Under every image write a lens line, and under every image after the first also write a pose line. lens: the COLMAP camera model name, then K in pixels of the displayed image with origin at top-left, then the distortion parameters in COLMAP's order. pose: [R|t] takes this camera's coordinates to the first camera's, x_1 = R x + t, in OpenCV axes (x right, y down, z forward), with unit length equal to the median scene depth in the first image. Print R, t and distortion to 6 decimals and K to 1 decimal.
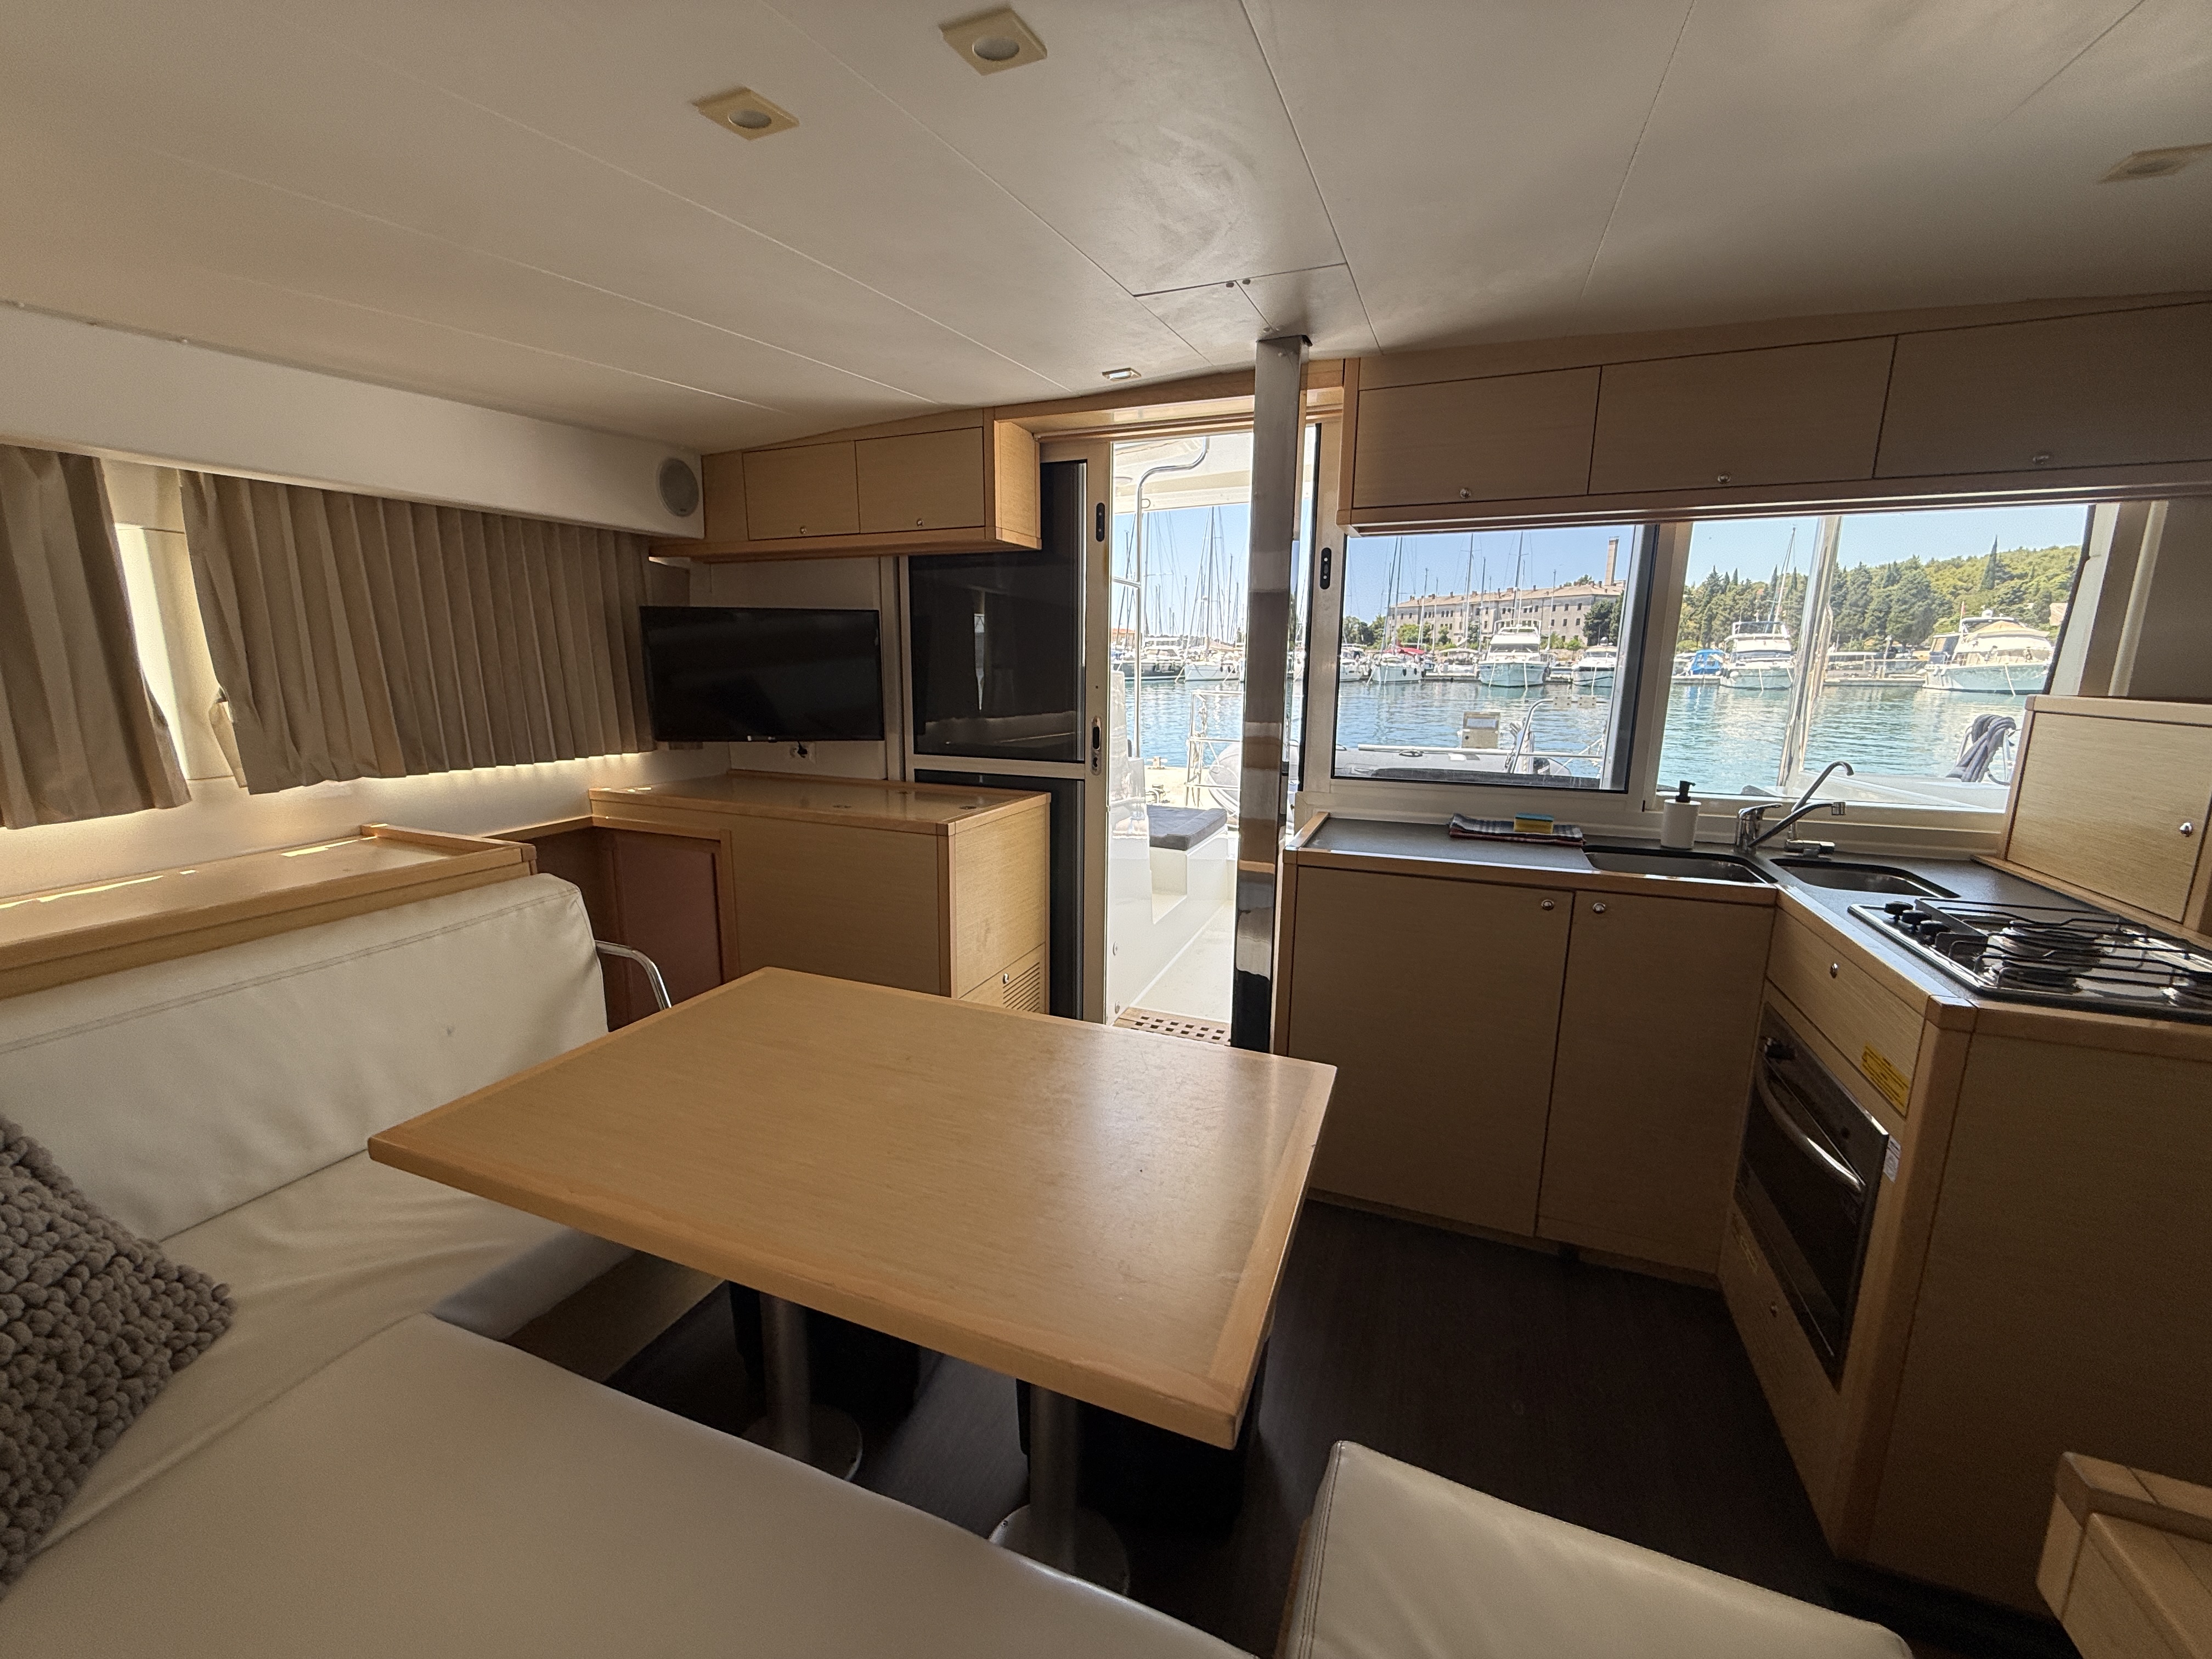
lens RADIAL K [[888.5, 0, 1101.9], [0, 888.5, 829.2], [0, 0, 1]] dist [0.002017, 0.000138]
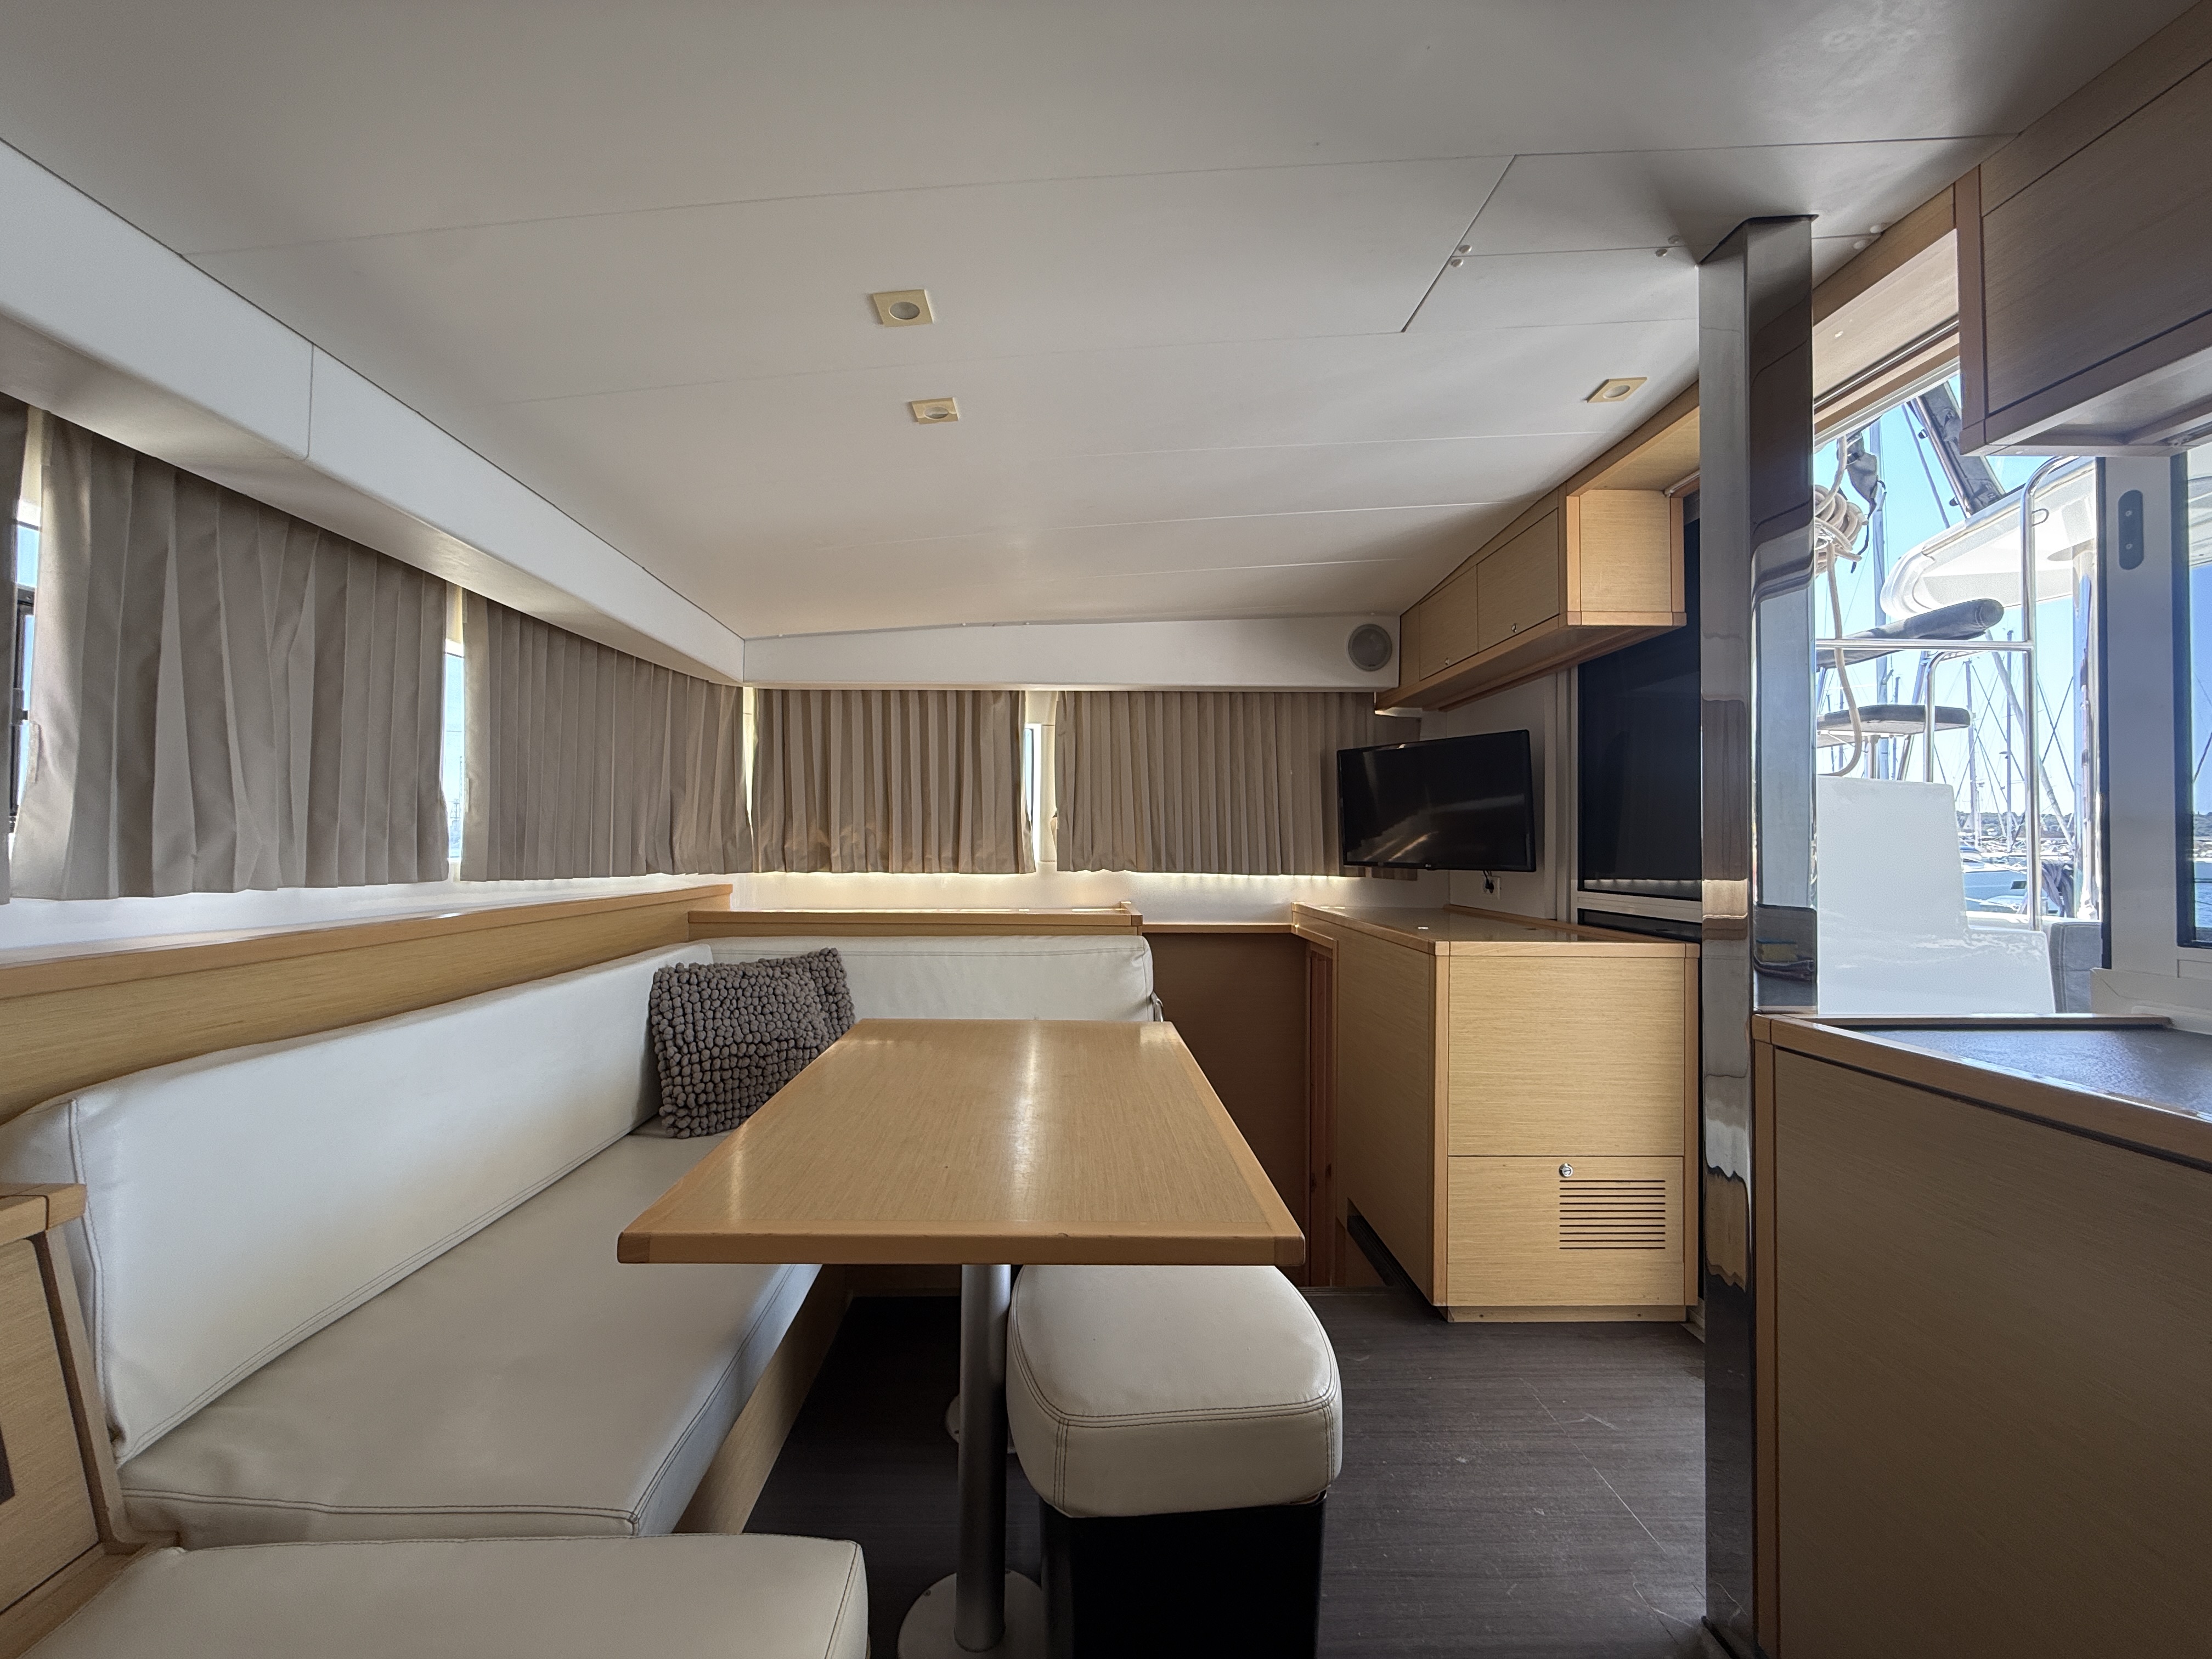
lens RADIAL K [[888.5, 0, 1095.1], [0, 888.5, 828.7], [0, 0, 1]] dist [0.002017, 0.000138]
pose [[0.404615, -0.022614, -0.914207, 0.373919], [-0.178456, 0.978522, -0.103187, 0.026790], [0.896906, 0.204897, 0.391890, 0.235233]]
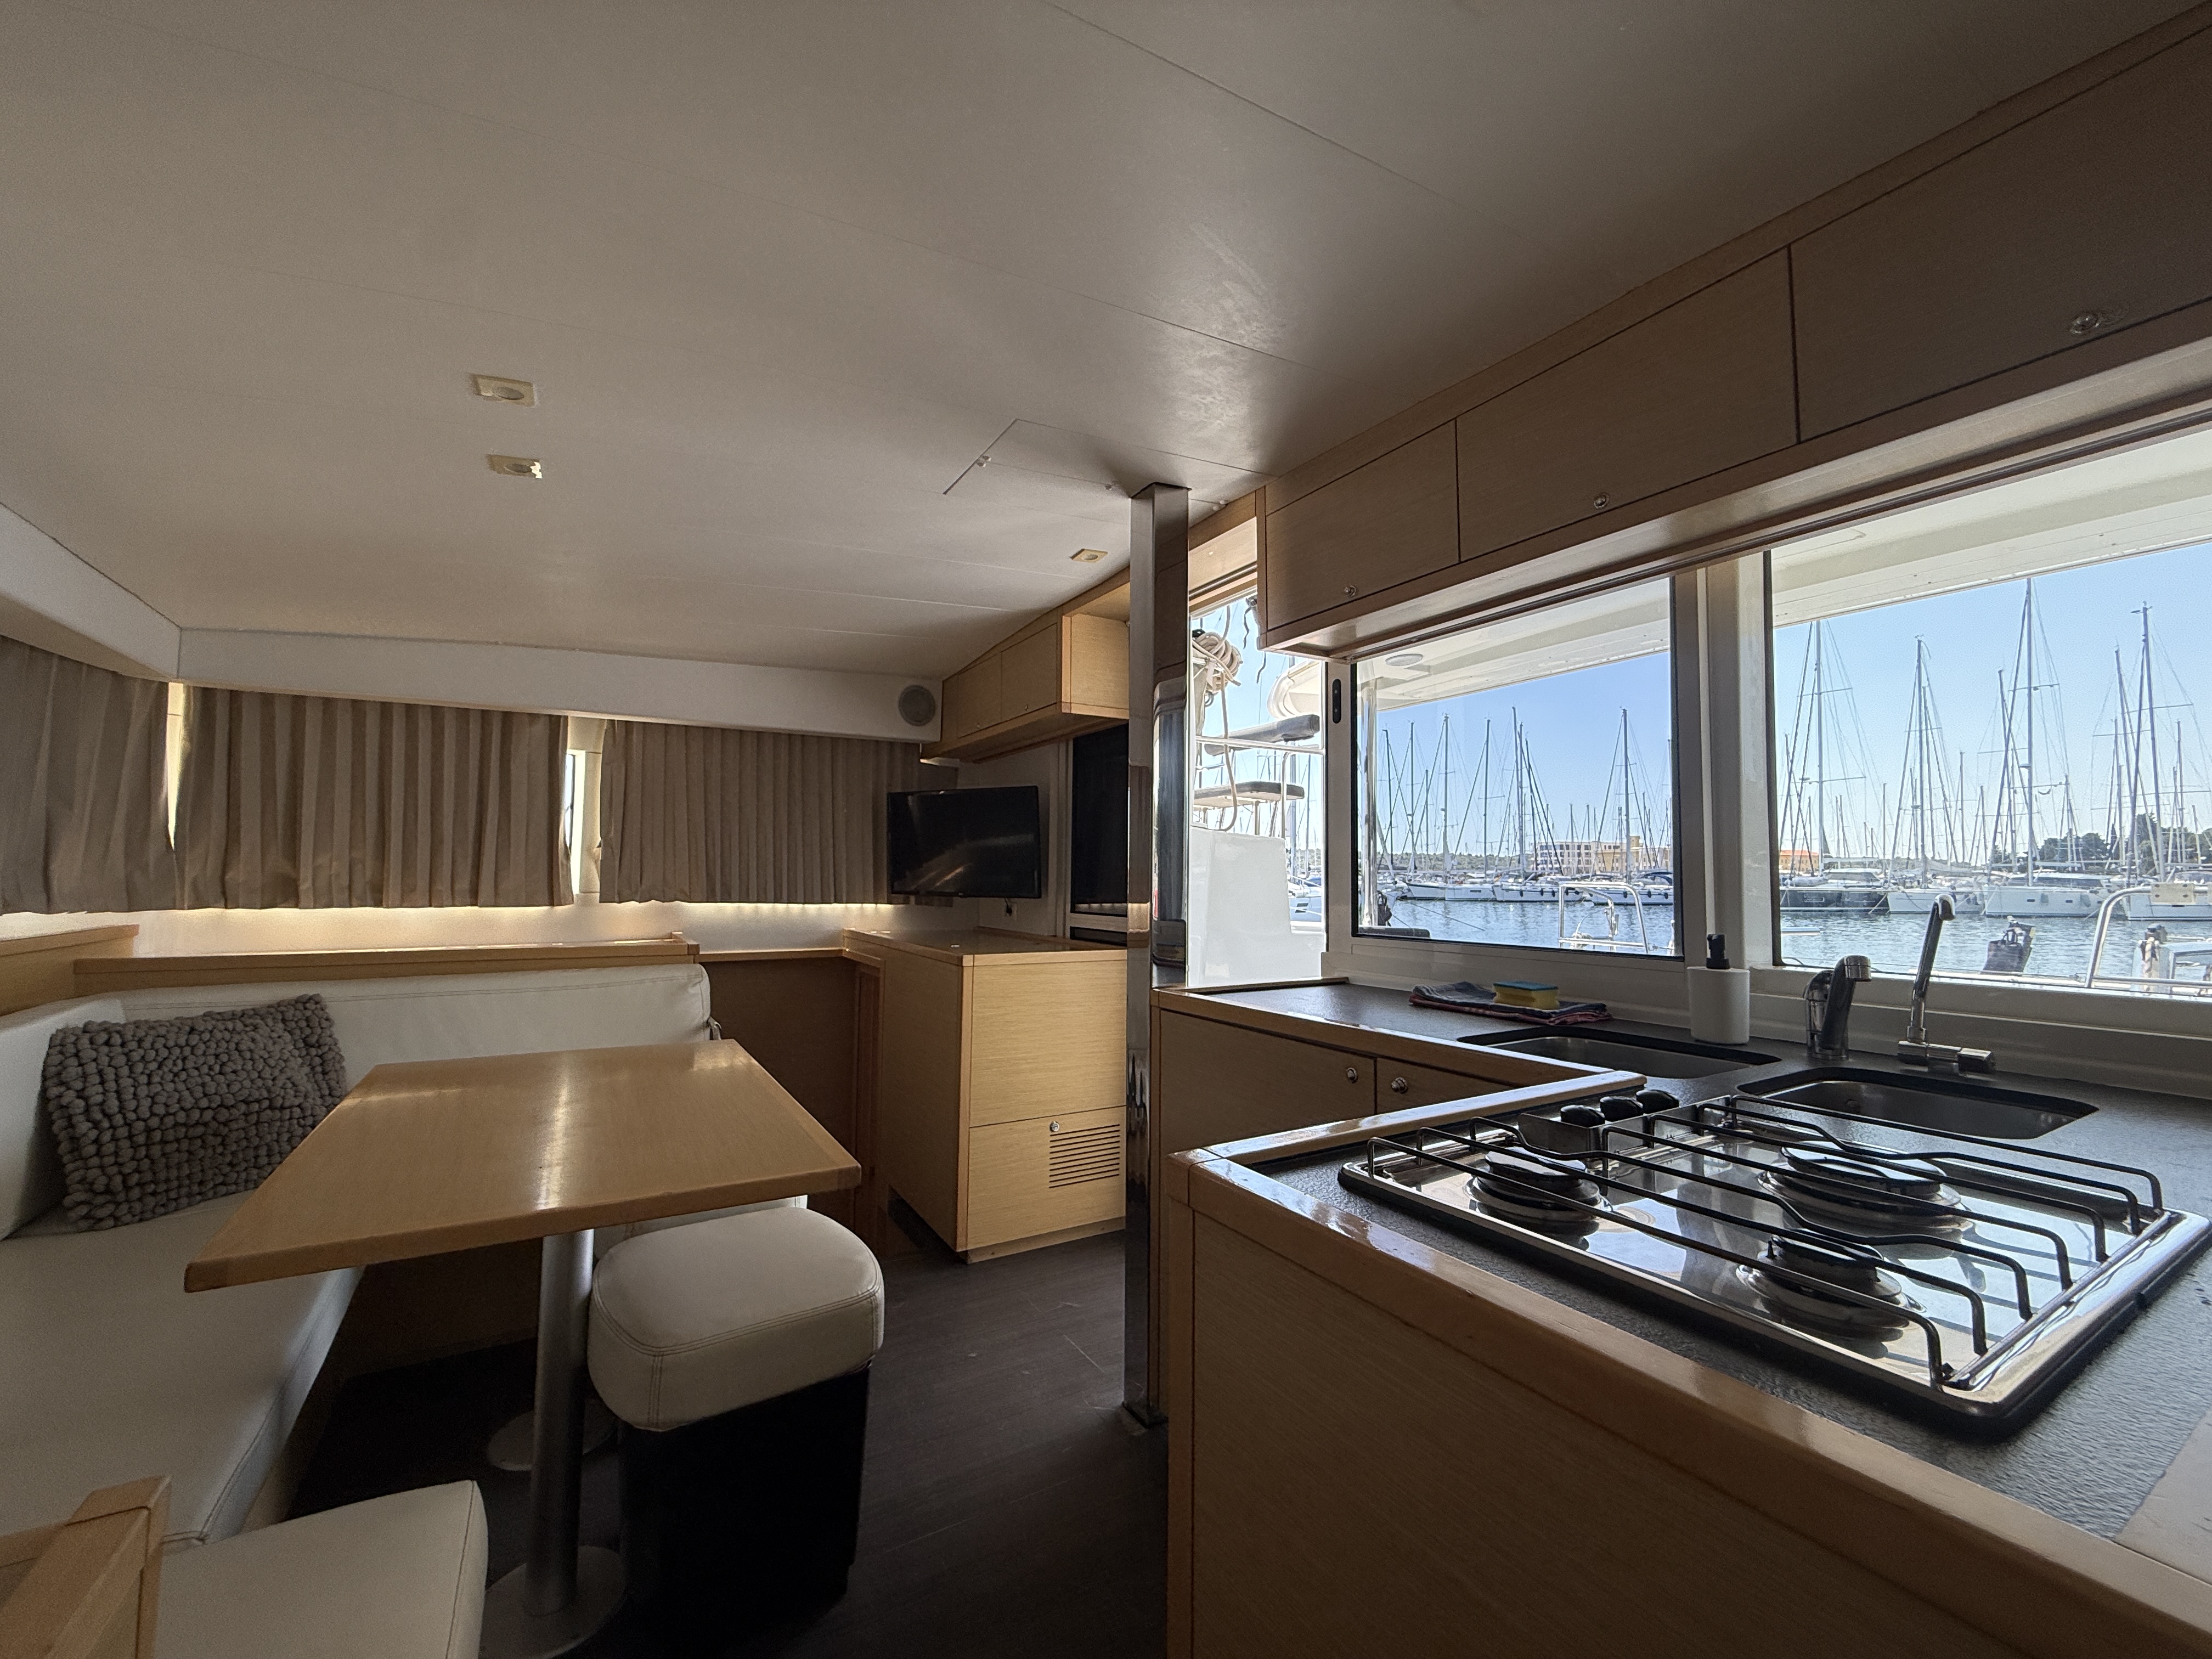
lens RADIAL K [[888.5, 0, 1099.1], [0, 888.5, 828.5], [0, 0, 1]] dist [0.002017, 0.000138]
pose [[0.796442, -0.034281, -0.603743, 0.472021], [-0.117902, 0.970429, -0.210635, 0.040011], [0.593110, 0.238941, 0.768848, 0.151616]]
